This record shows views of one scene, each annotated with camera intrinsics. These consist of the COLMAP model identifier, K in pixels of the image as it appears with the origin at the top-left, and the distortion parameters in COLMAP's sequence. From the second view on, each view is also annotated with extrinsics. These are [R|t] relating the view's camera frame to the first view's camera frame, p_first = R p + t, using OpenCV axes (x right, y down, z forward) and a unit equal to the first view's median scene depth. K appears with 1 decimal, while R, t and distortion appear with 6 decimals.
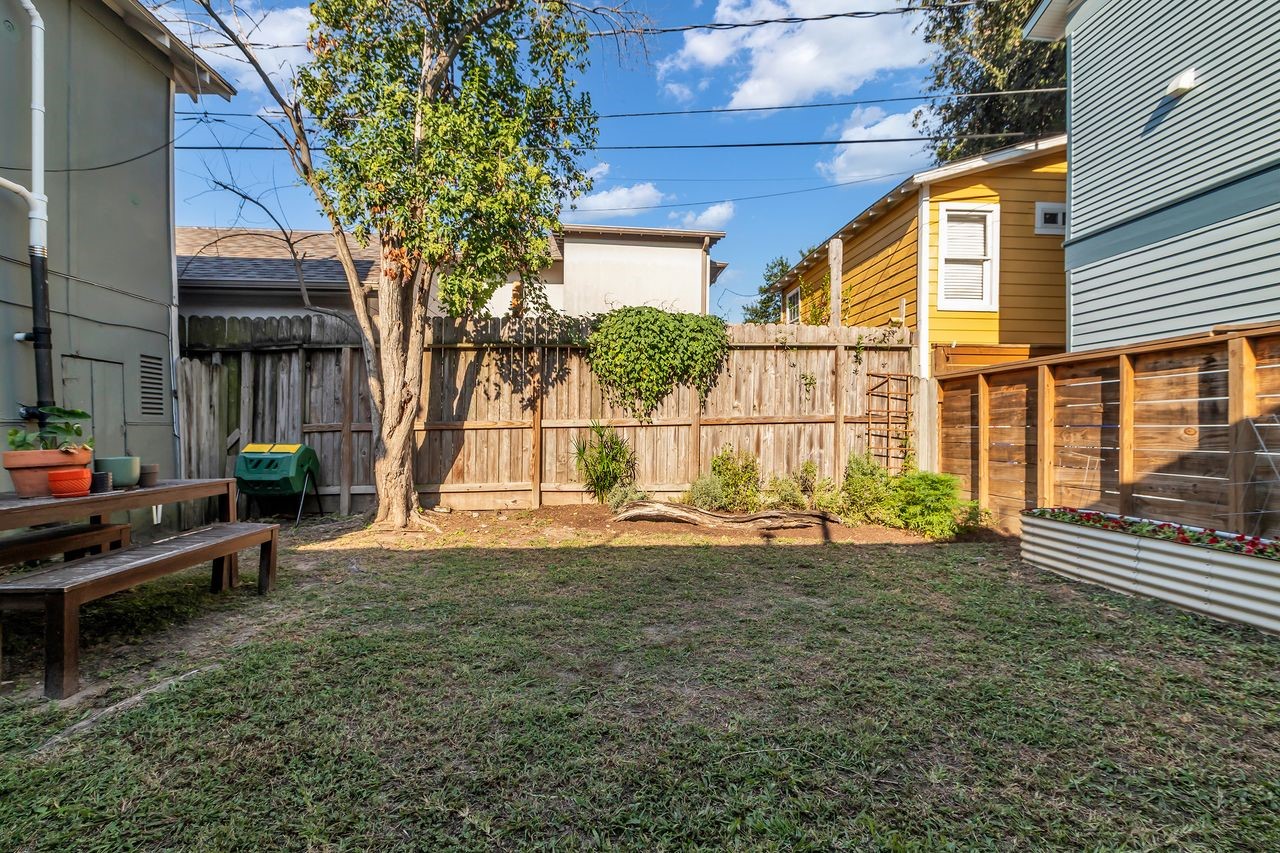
lens RADIAL K [[569.1, 0, 633.7], [0, 569.1, 430.7], [0, 0, 1]] dist [0.002754, -0.000076]
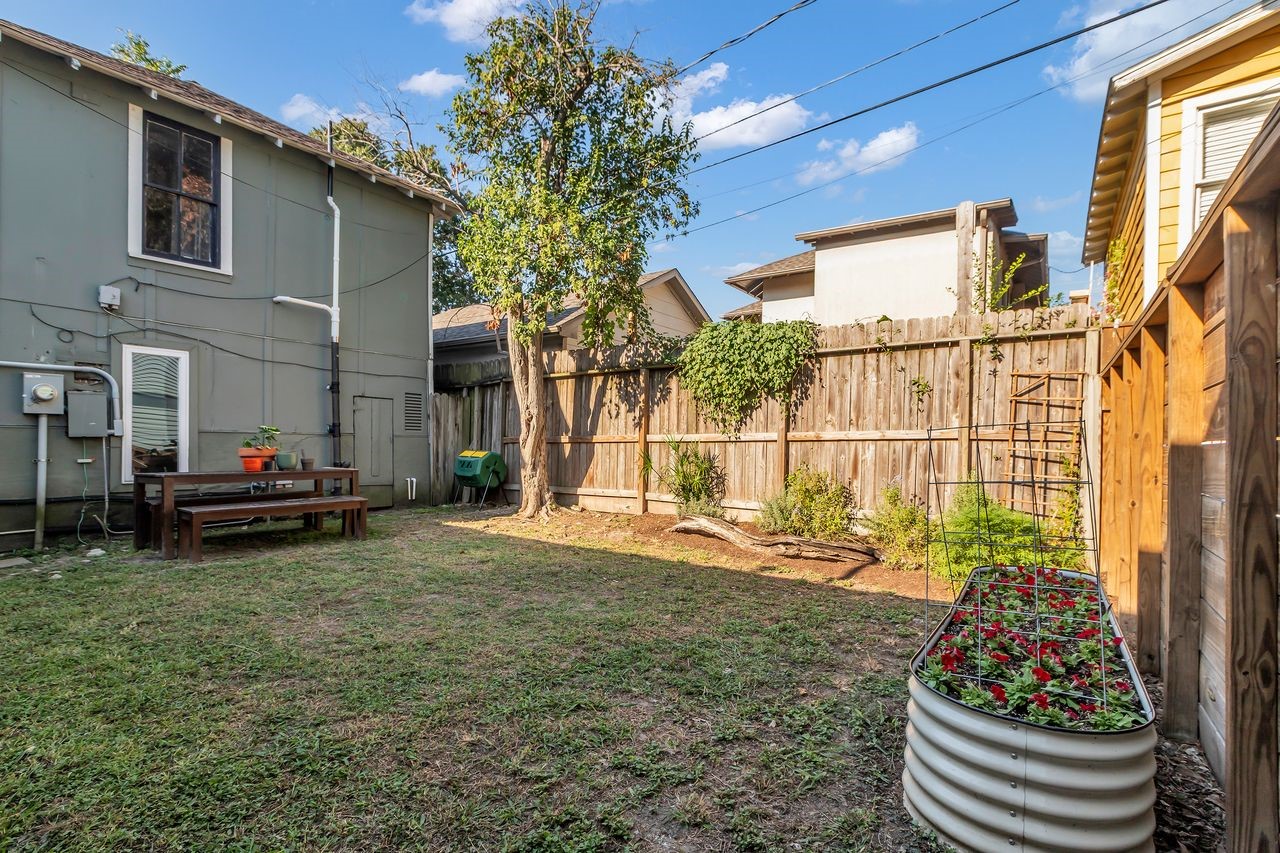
lens RADIAL K [[580.8, 0, 643.2], [0, 580.8, 442.7], [0, 0, 1]] dist [0.004321, -0.000631]
pose [[0.777827, 0.012045, -0.628363, 0.540158], [-0.017771, 0.999838, -0.002832, -0.000725], [0.628227, 0.013370, 0.777915, 0.119528]]
